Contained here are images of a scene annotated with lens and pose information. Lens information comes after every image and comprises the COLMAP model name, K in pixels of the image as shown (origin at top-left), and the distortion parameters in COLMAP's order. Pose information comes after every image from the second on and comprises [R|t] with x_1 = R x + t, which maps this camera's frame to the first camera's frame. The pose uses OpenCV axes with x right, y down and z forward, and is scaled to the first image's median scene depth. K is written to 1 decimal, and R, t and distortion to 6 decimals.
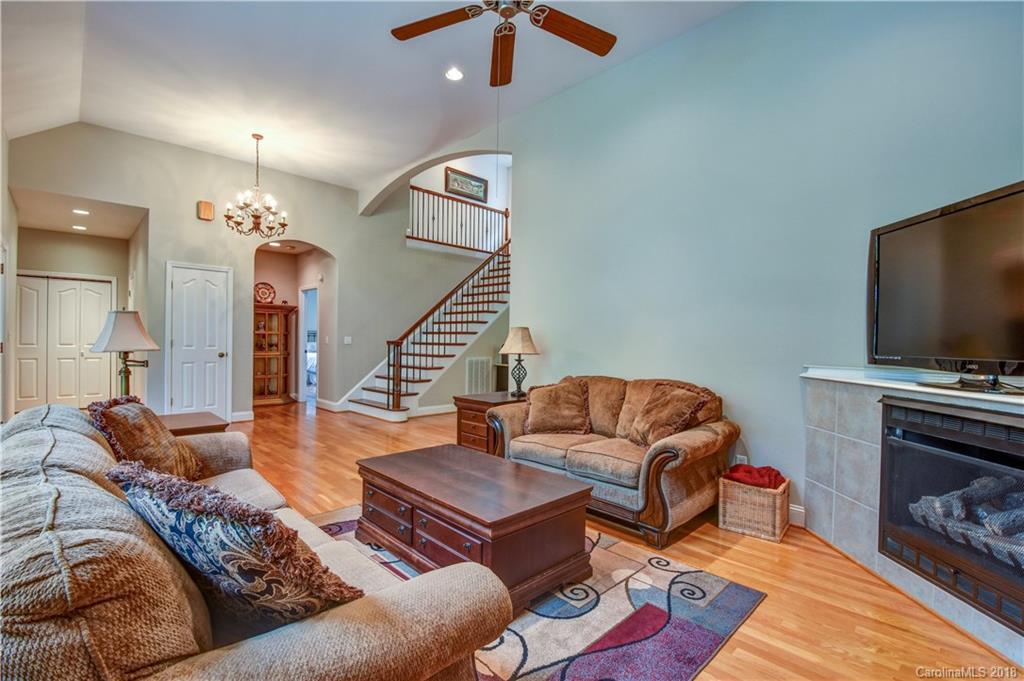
lens RADIAL K [[456.2, 0, 509.6], [0, 456.2, 344.2], [0, 0, 1]] dist [-0.004021, -0.000975]
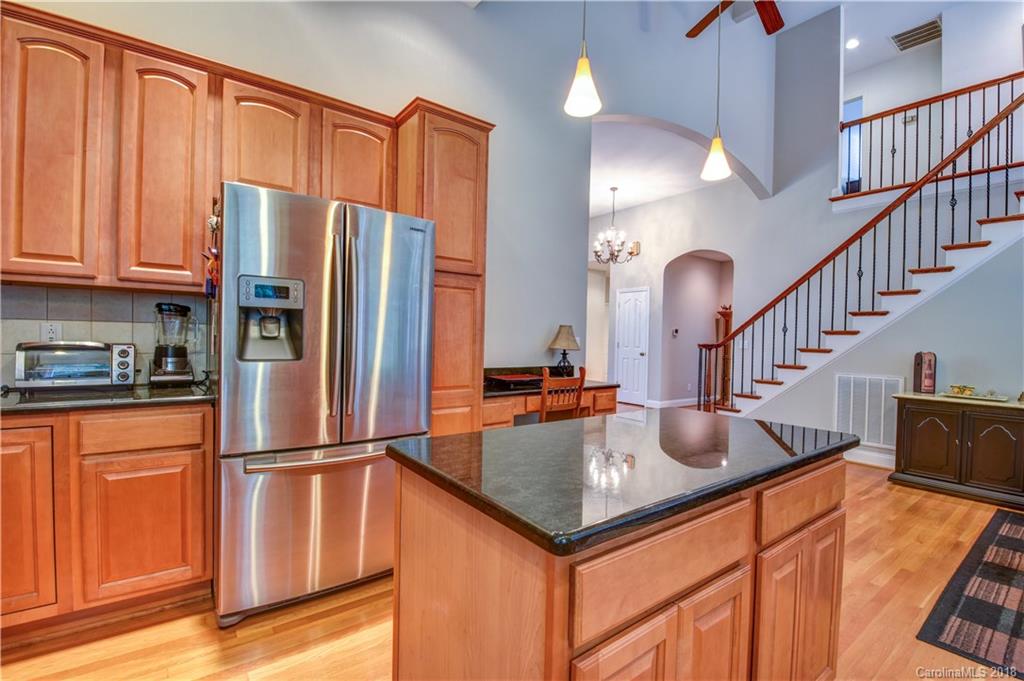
lens RADIAL K [[456.2, 0, 509.6], [0, 456.2, 344.2], [0, 0, 1]] dist [-0.004021, -0.000975]
pose [[-0.131728, 0.002005, -0.991284, 0.690293], [-0.022773, 0.999728, 0.005049, -0.003196], [0.991024, 0.023240, -0.131647, 0.752640]]
